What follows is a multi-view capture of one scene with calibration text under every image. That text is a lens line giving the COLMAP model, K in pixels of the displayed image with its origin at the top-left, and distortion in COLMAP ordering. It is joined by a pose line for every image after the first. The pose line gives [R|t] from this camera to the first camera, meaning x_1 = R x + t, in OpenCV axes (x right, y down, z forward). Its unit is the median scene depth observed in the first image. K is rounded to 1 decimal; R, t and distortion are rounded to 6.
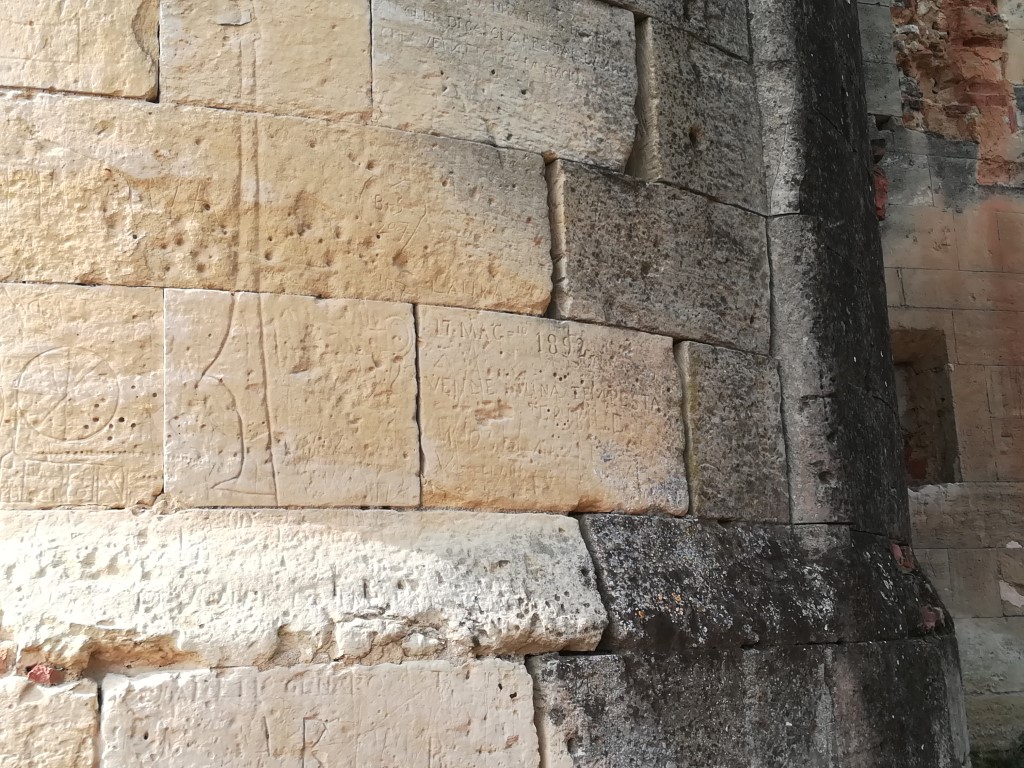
lens RADIAL K [[1333.9, 0, 511.8], [0, 1333.9, 383.4], [0, 0, 1]] dist [0.077035, 0.000000]
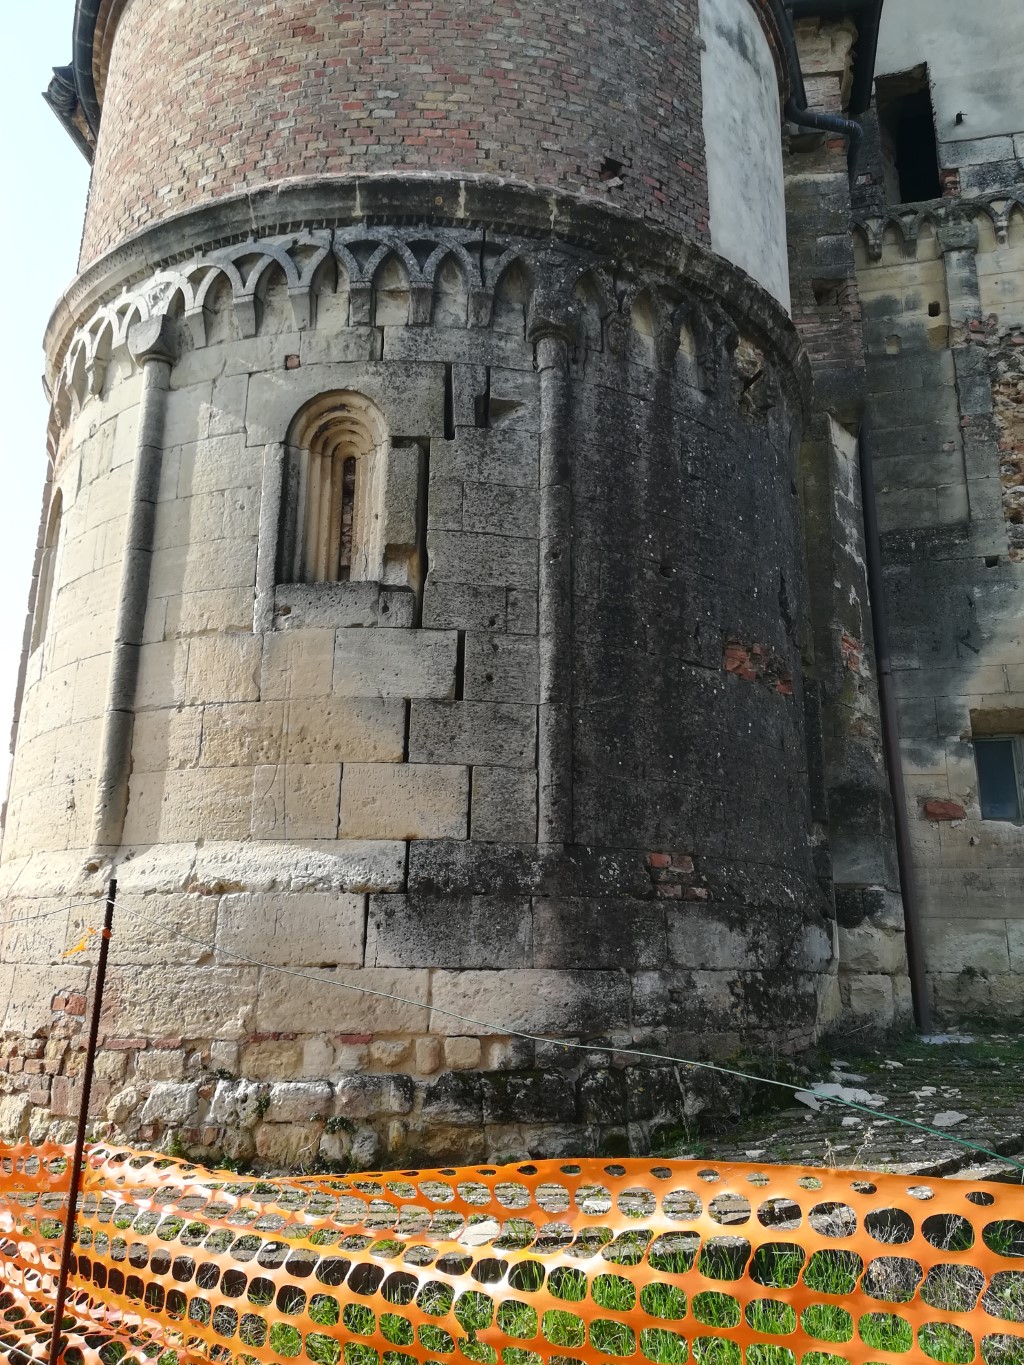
lens RADIAL K [[1063.4, 0, 508.1], [0, 1063.4, 686.4], [0, 0, 1]] dist [0.061394, -0.089541]
pose [[0.847728, -0.091797, -0.522427, 1.141035], [0.059999, 0.995185, -0.077509, -0.022539], [0.527026, 0.034361, 0.849154, -0.559316]]
